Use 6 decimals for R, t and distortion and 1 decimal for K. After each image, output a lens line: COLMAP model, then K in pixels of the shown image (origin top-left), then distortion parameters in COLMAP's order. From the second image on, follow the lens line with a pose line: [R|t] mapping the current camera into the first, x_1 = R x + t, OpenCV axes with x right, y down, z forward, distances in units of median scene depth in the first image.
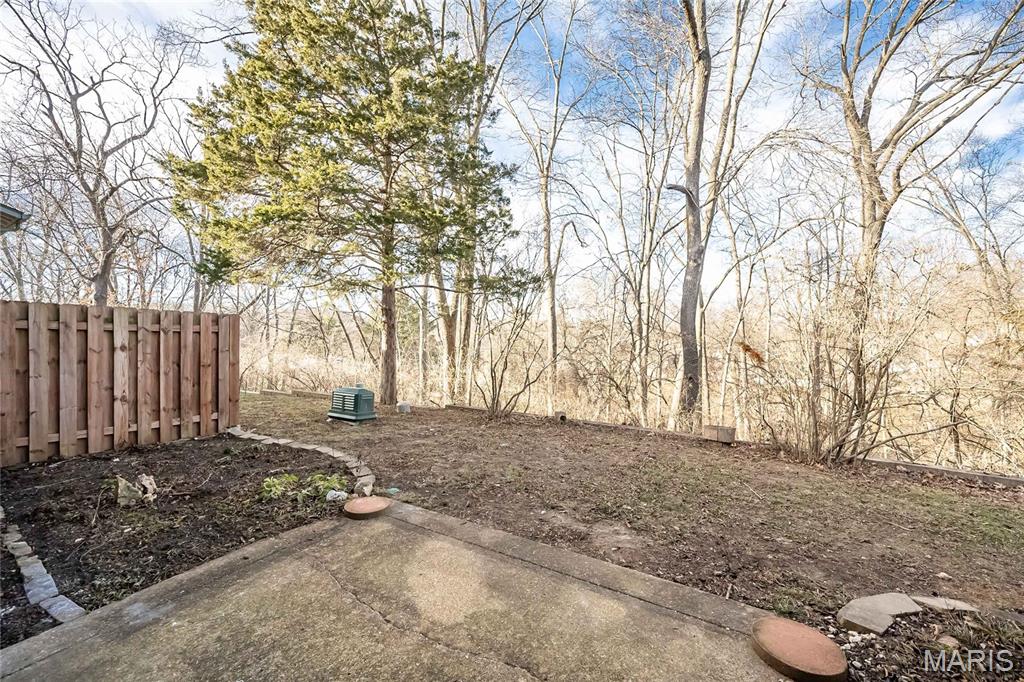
lens RADIAL K [[399.1, 0, 512.0], [0, 399.1, 340.5], [0, 0, 1]] dist [0.003340, 0.000110]
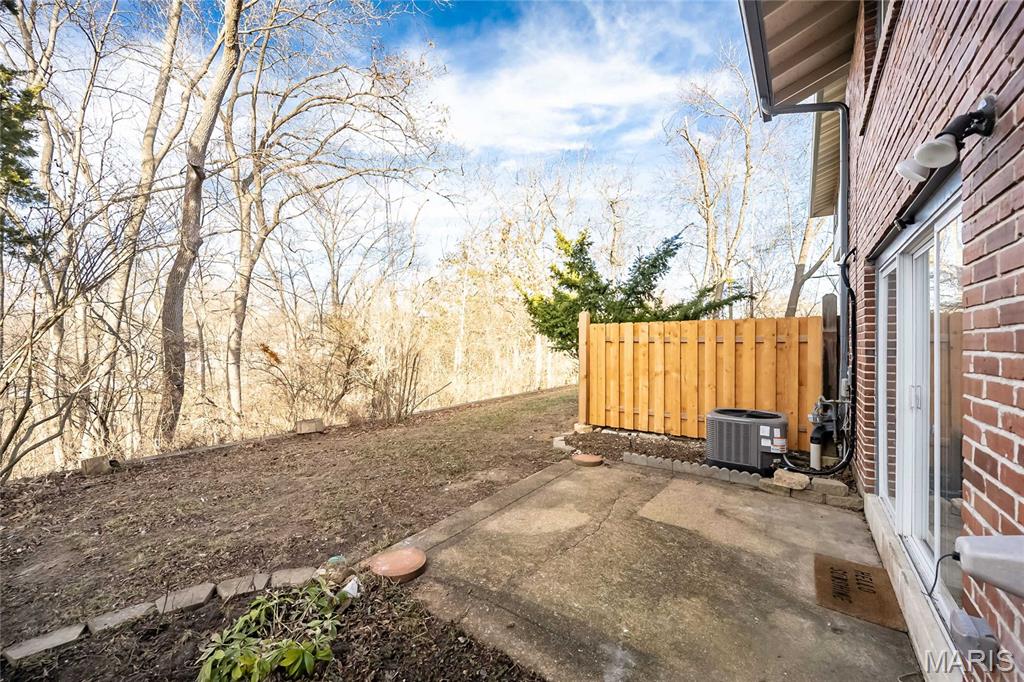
lens RADIAL K [[399.1, 0, 512.0], [0, 399.1, 340.7], [0, 0, 1]] dist [0.003340, 0.000110]
pose [[0.090603, -0.005586, 0.995871, -1.383921], [0.001049, 0.999984, 0.005514, -0.027208], [-0.995887, 0.000546, 0.090607, 0.880086]]
